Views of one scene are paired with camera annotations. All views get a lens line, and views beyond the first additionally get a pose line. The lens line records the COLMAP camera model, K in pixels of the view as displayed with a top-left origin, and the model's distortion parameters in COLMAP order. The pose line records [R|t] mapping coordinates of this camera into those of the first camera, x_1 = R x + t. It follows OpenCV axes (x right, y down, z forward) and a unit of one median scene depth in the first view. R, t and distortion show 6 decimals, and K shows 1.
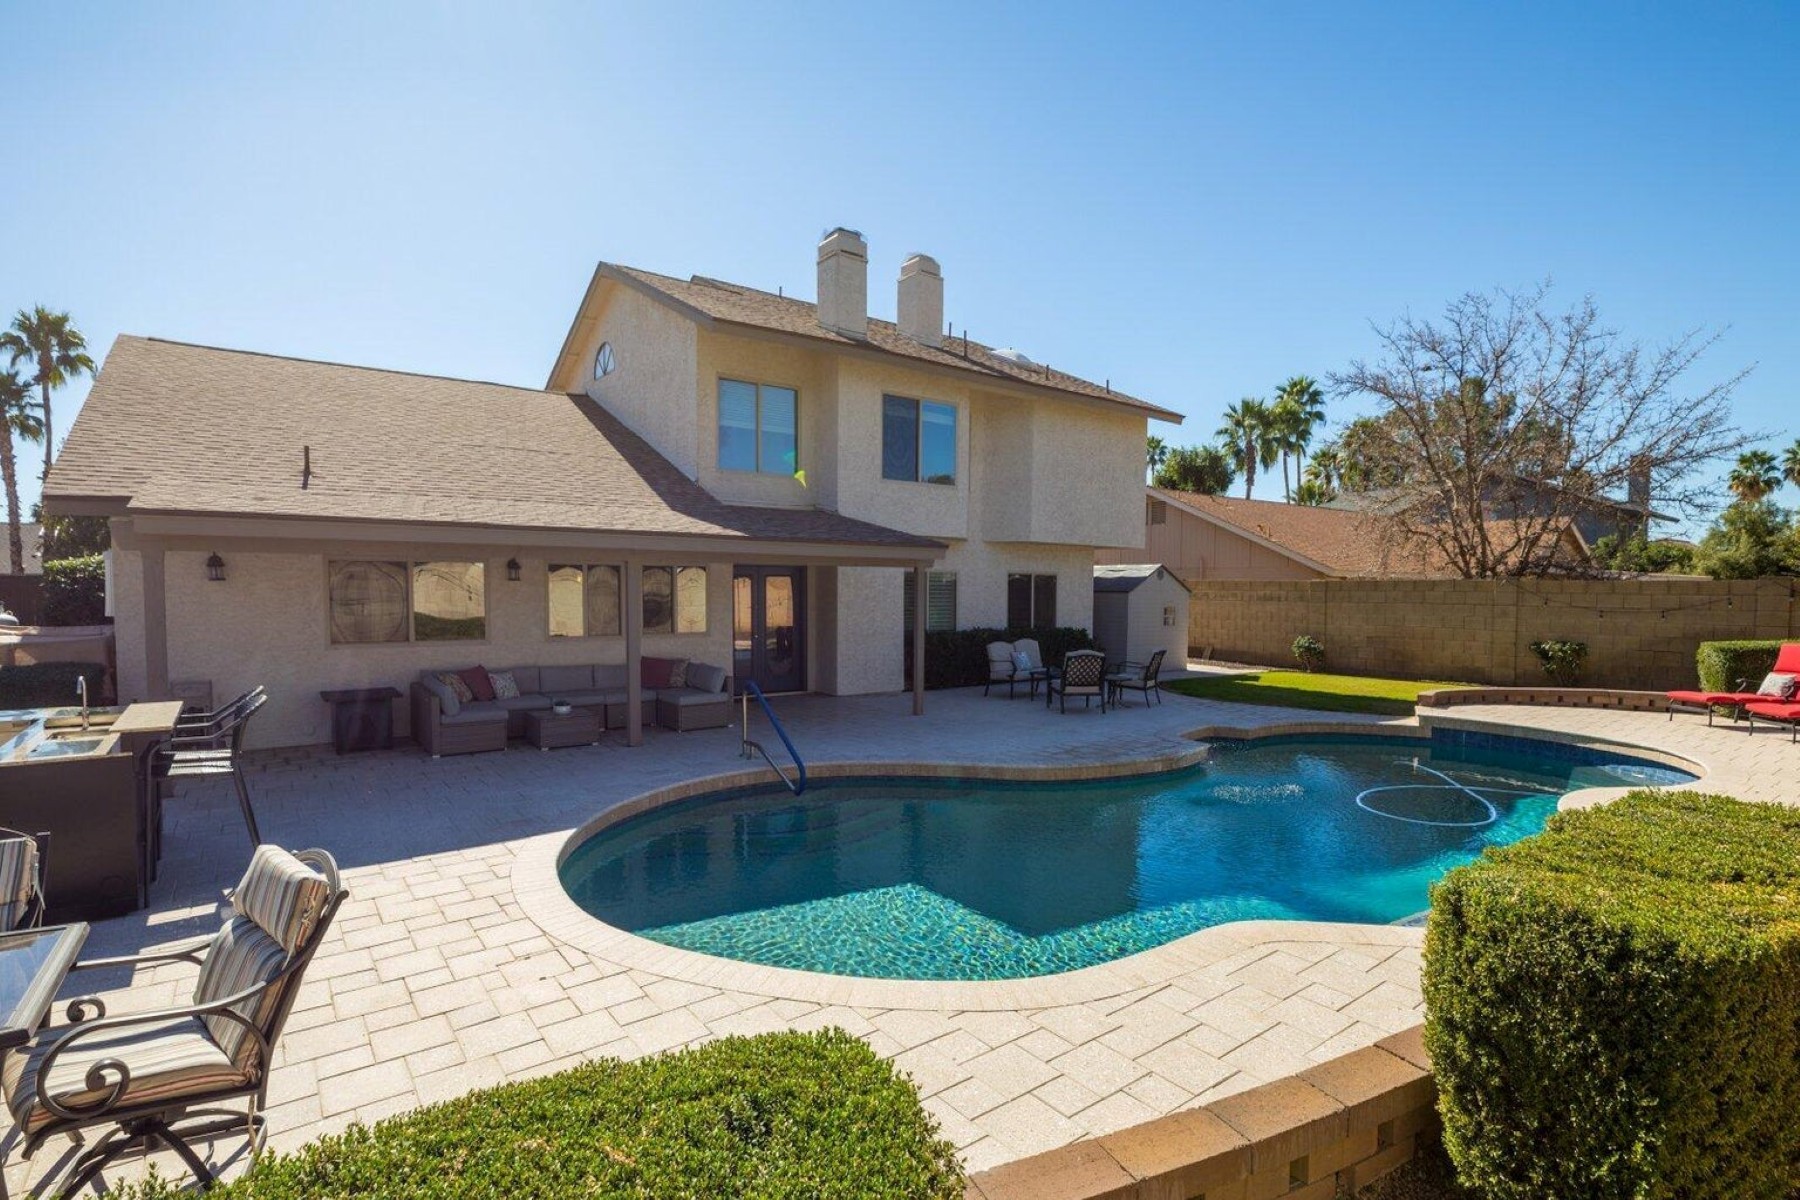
lens RADIAL K [[901.7, 0, 865.2], [0, 901.7, 626.9], [0, 0, 1]] dist [0.000005, 0.000237]
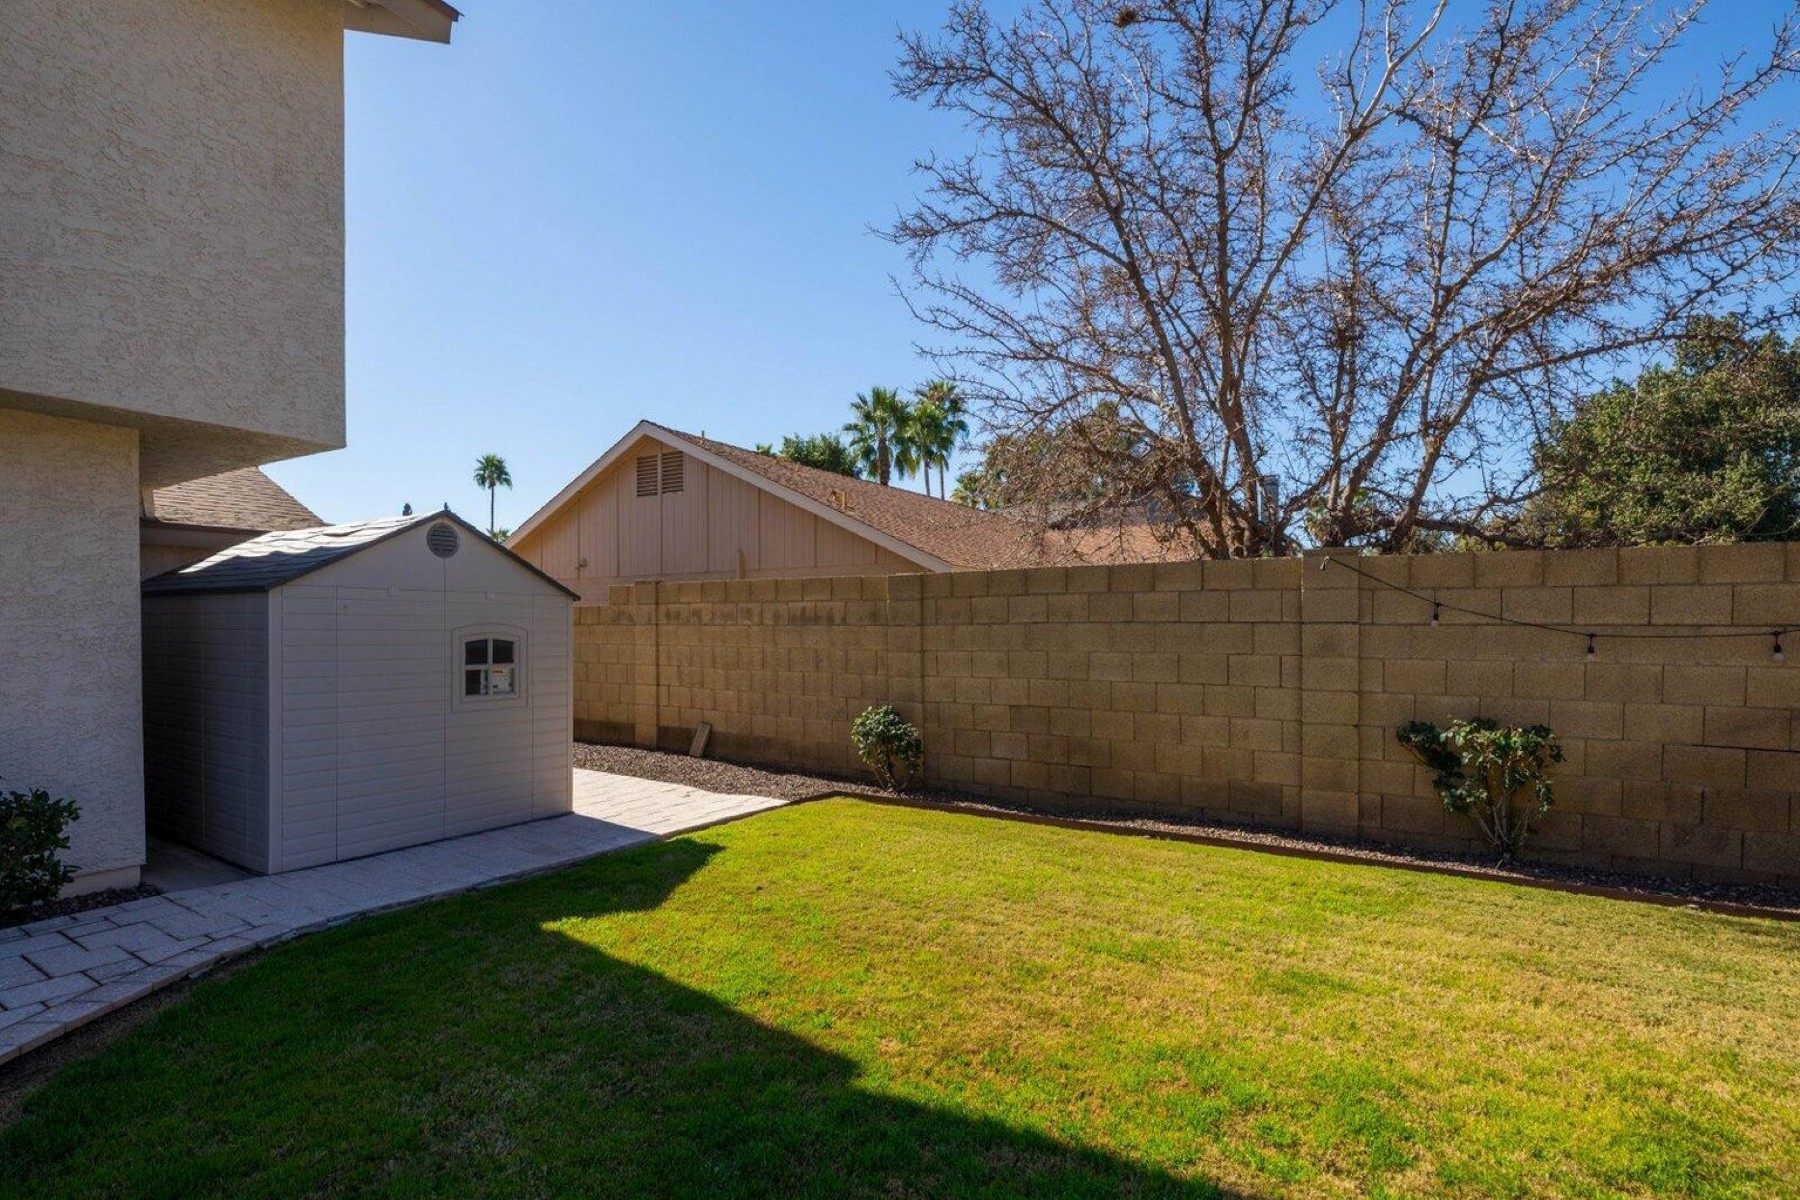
lens RADIAL K [[834.3, 0, 887.7], [0, 834.3, 621.1], [0, 0, 1]] dist [0.001931, 0.000325]
pose [[0.938241, -0.002170, 0.345975, 0.338829], [0.020790, 0.998527, -0.050118, -0.009281], [-0.345357, 0.054216, 0.936904, 0.600443]]
